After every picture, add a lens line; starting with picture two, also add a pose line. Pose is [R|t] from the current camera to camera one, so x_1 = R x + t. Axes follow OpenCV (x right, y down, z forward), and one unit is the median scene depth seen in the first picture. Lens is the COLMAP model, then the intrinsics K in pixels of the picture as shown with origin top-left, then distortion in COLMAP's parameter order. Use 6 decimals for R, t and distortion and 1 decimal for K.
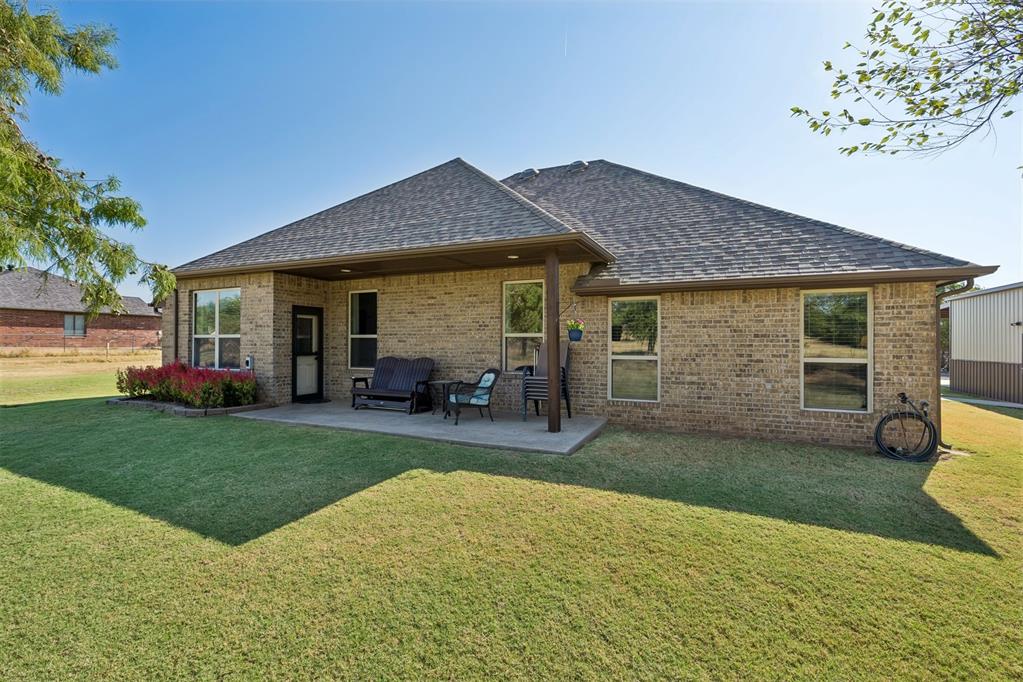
lens RADIAL K [[452.2, 0, 511.5], [0, 452.2, 341.0], [0, 0, 1]] dist [-0.000705, -0.000020]
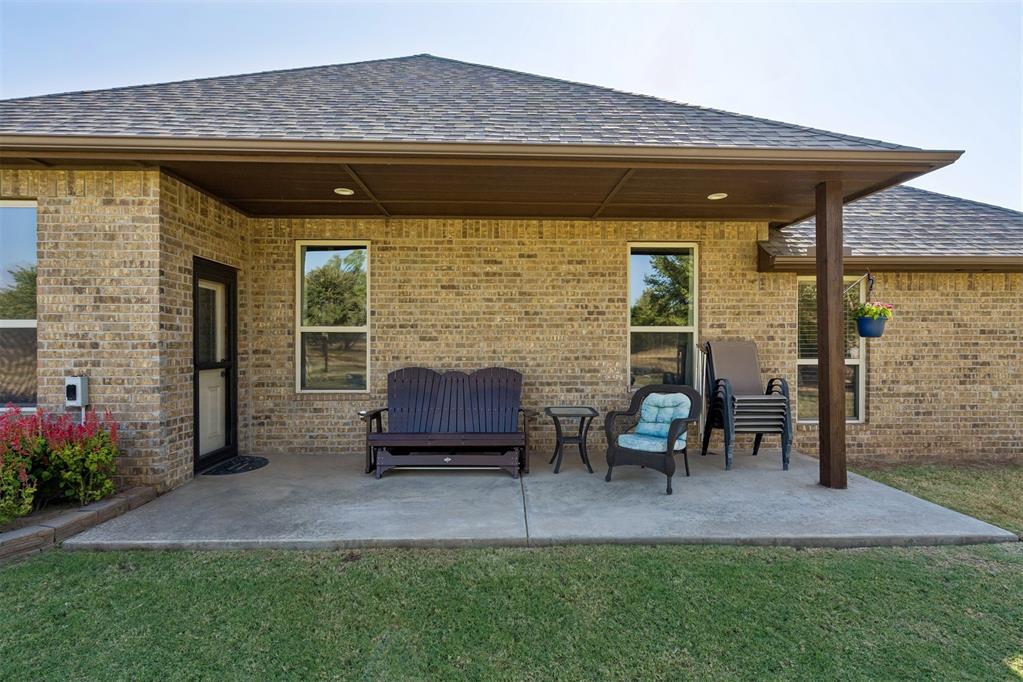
lens RADIAL K [[481.0, 0, 512.9], [0, 481.0, 346.4], [0, 0, 1]] dist [0.001893, 0.000418]
pose [[0.896917, -0.002987, 0.442189, -0.443501], [0.000133, 0.999979, 0.006485, 0.006474], [-0.442199, -0.005757, 0.896899, 0.471723]]
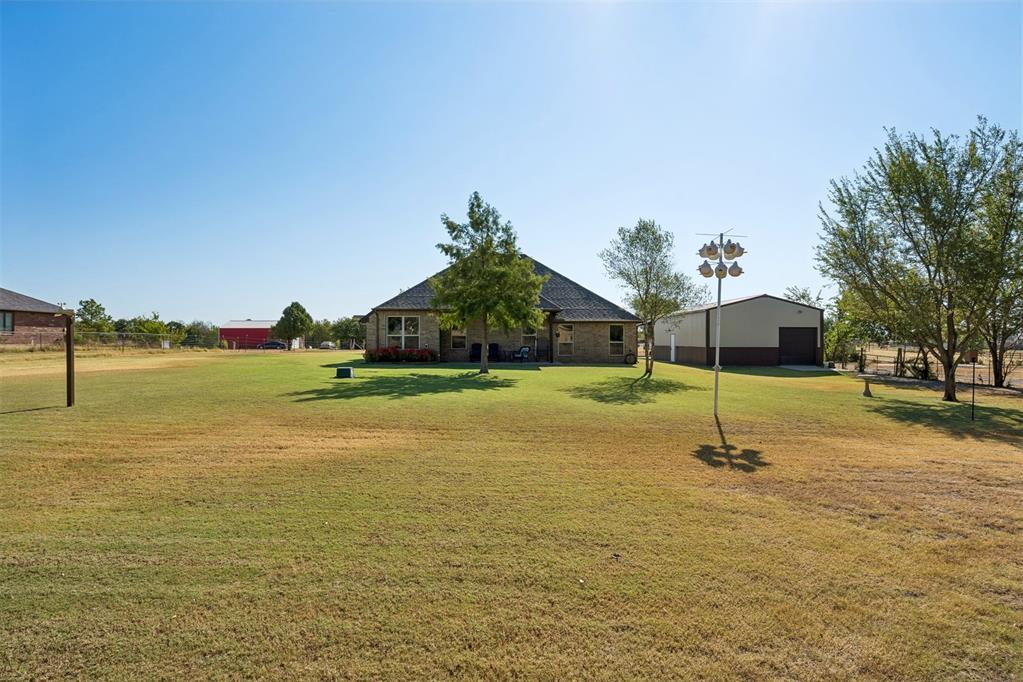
lens RADIAL K [[527.4, 0, 511.5], [0, 527.4, 341.0], [0, 0, 1]] dist [-0.001401, -0.000286]
pose [[0.923980, -0.005133, 0.382406, -1.360432], [0.001986, 0.999961, 0.008622, -0.005681], [-0.382435, -0.007207, 0.923954, -2.085413]]
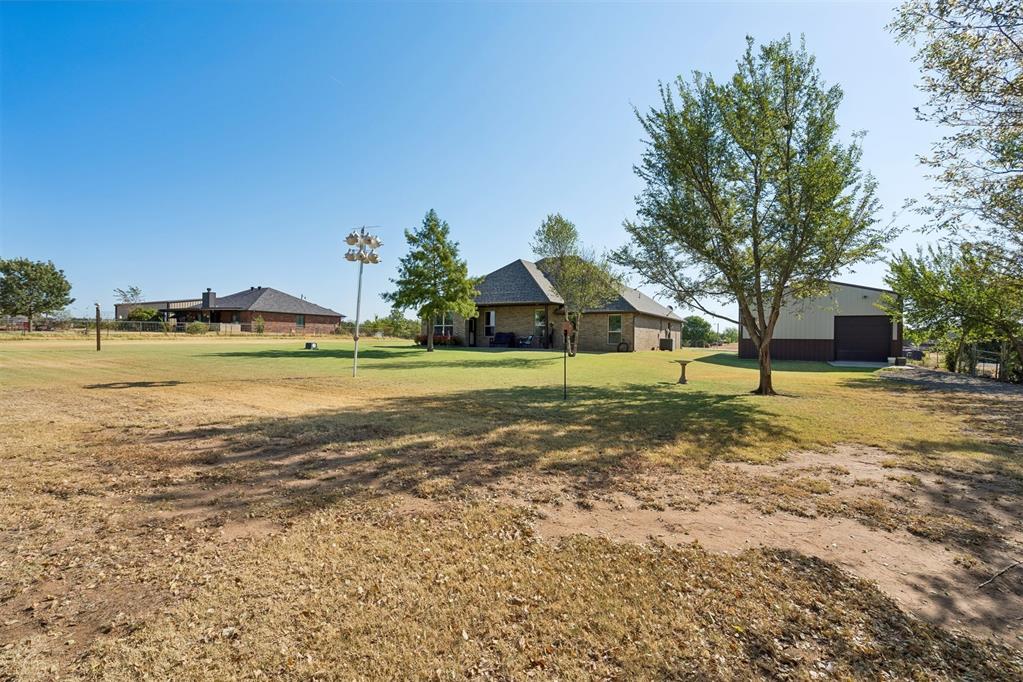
lens RADIAL K [[452.2, 0, 511.5], [0, 452.2, 341.0], [0, 0, 1]] dist [-0.000705, -0.000020]
pose [[0.993787, 0.004388, -0.111213, 0.180301], [-0.002153, 0.999793, 0.020217, 0.034250], [0.111279, -0.019852, 0.993591, -2.299287]]
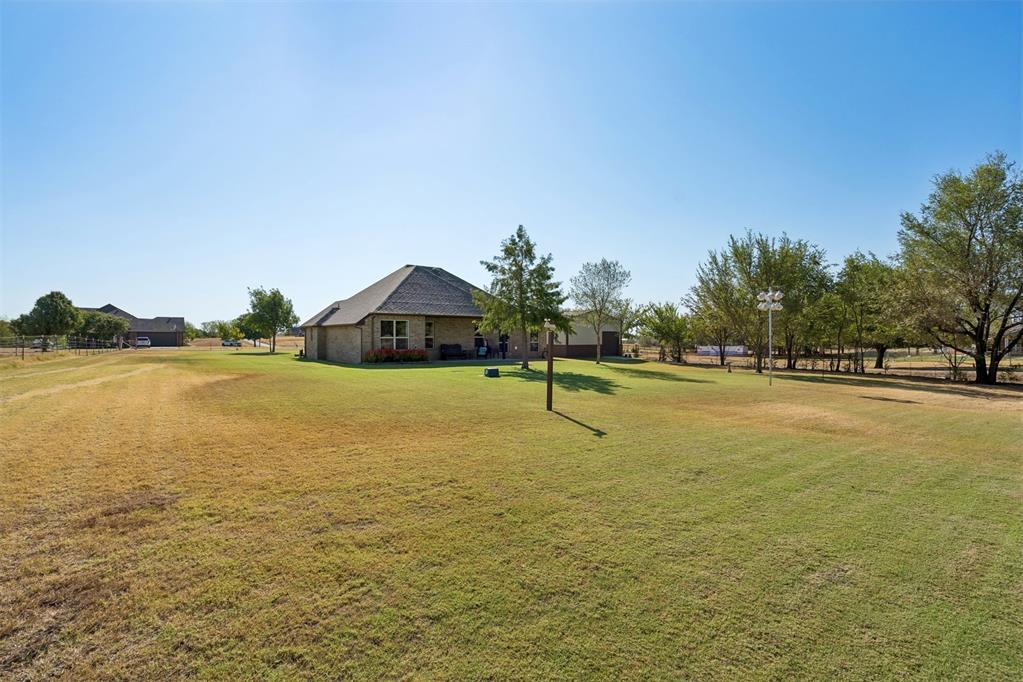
lens RADIAL K [[452.2, 0, 511.5], [0, 452.2, 341.0], [0, 0, 1]] dist [-0.000705, -0.000020]
pose [[0.527256, -0.010583, 0.849641, -2.835256], [-0.003133, 0.999891, 0.014399, -0.035149], [-0.849701, -0.010254, 0.527166, -1.099311]]
